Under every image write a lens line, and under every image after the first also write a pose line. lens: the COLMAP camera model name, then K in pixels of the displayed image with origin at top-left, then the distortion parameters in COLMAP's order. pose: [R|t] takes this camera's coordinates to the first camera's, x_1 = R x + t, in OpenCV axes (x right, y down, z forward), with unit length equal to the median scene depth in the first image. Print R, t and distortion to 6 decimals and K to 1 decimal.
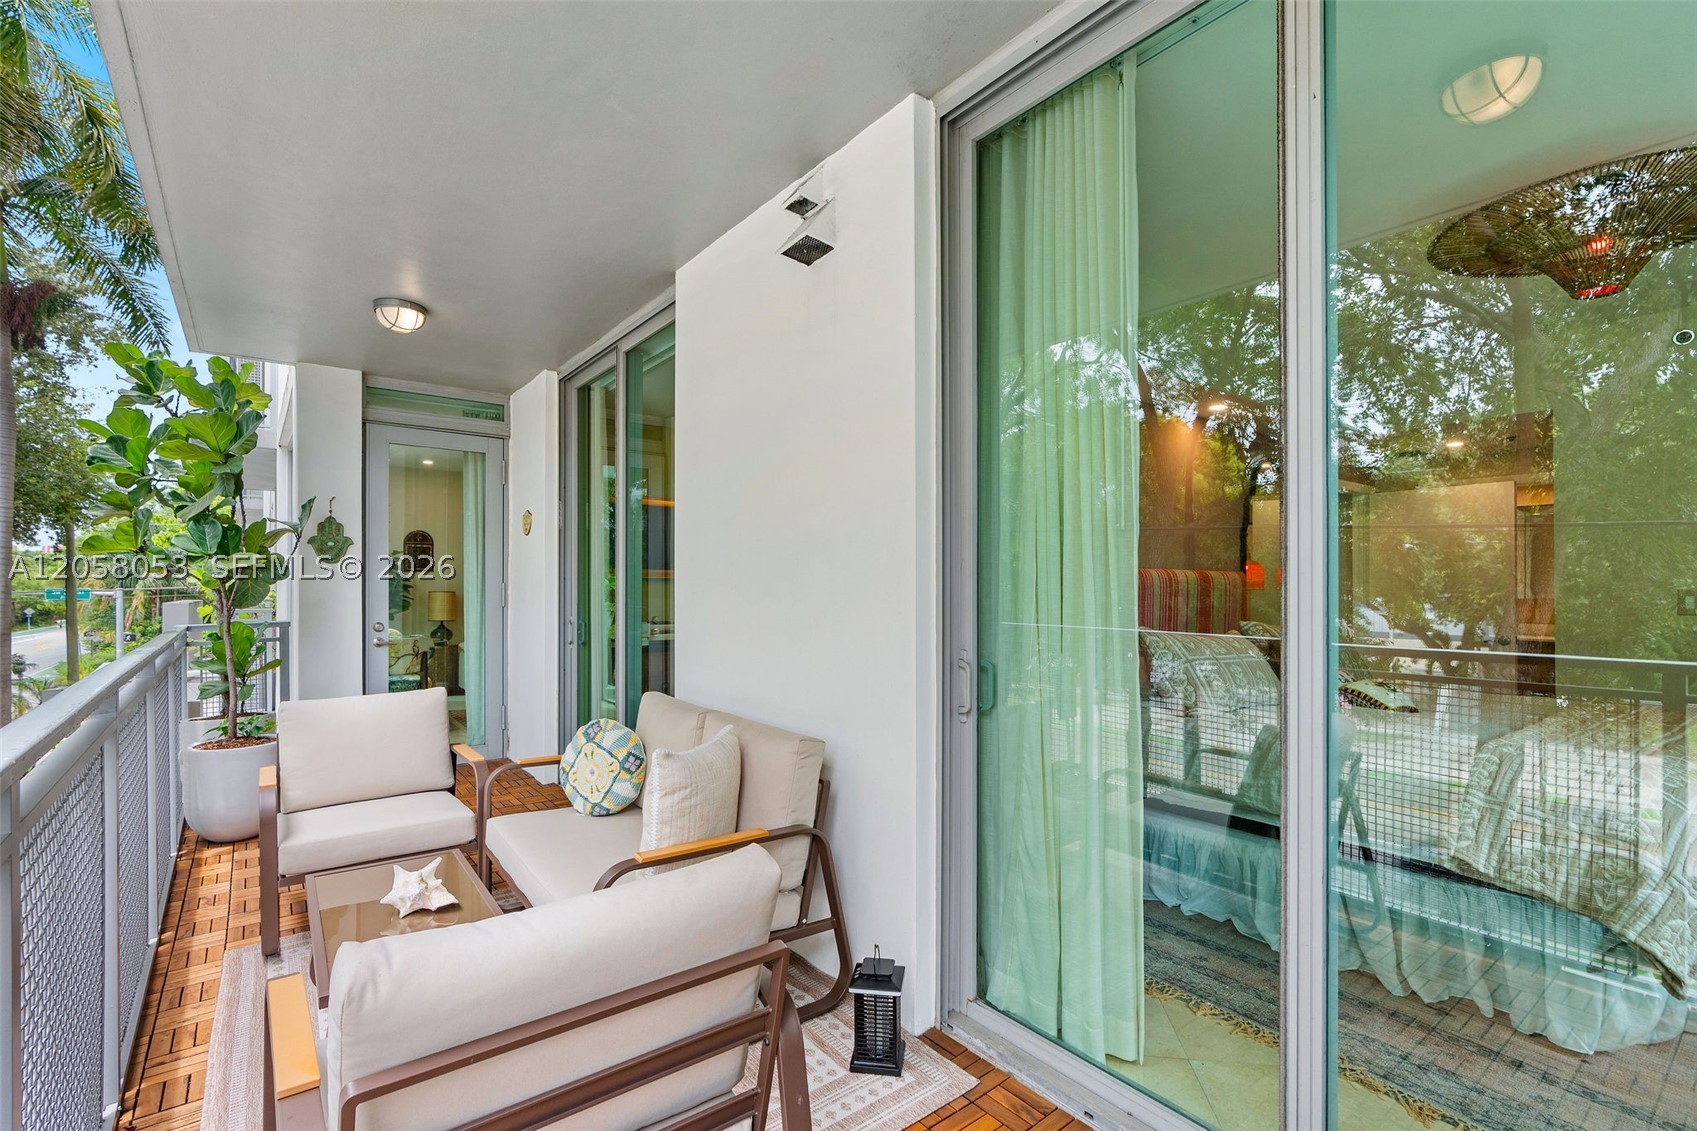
lens RADIAL K [[779.4, 0, 845.5], [0, 779.4, 576.0], [0, 0, 1]] dist [-0.000241, 0.000187]
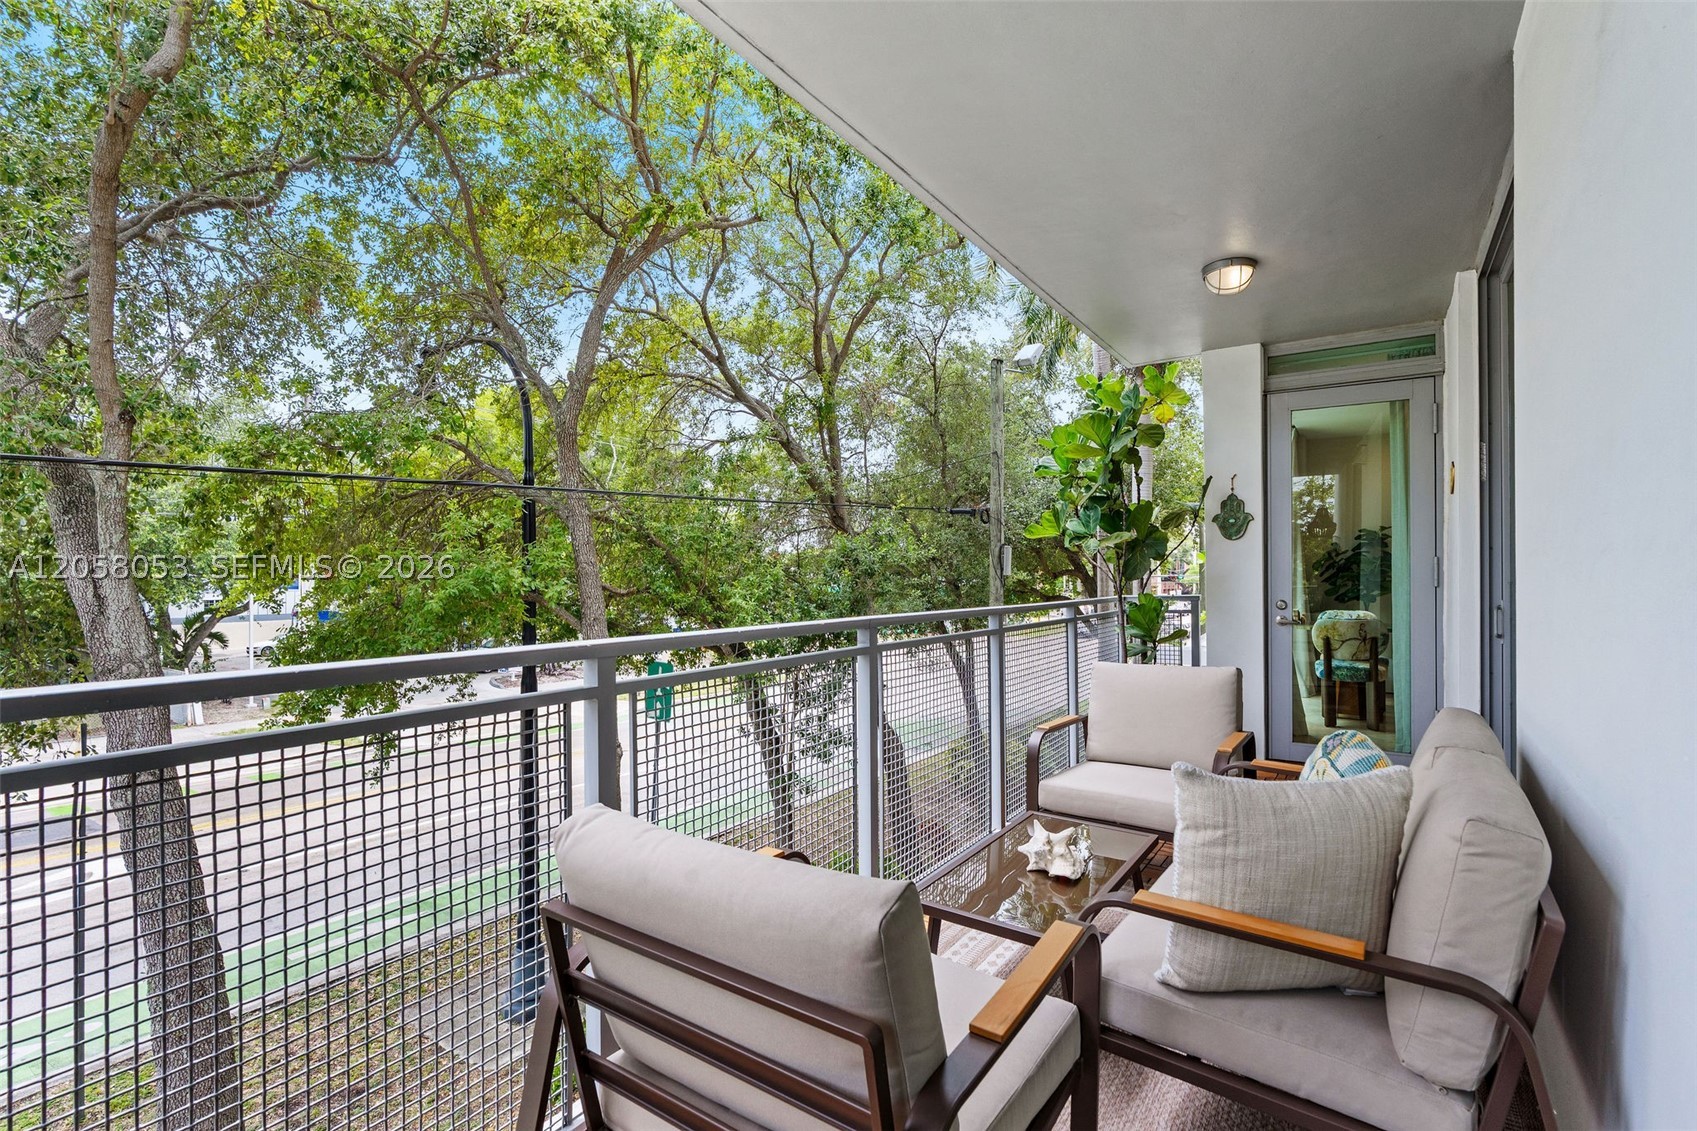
lens RADIAL K [[779.4, 0, 845.5], [0, 779.4, 576.0], [0, 0, 1]] dist [-0.000241, 0.000187]
pose [[0.311960, 0.003442, -0.950089, 0.152925], [0.015074, 0.999850, 0.008572, 0.014171], [0.949976, -0.016996, 0.311861, 0.199762]]
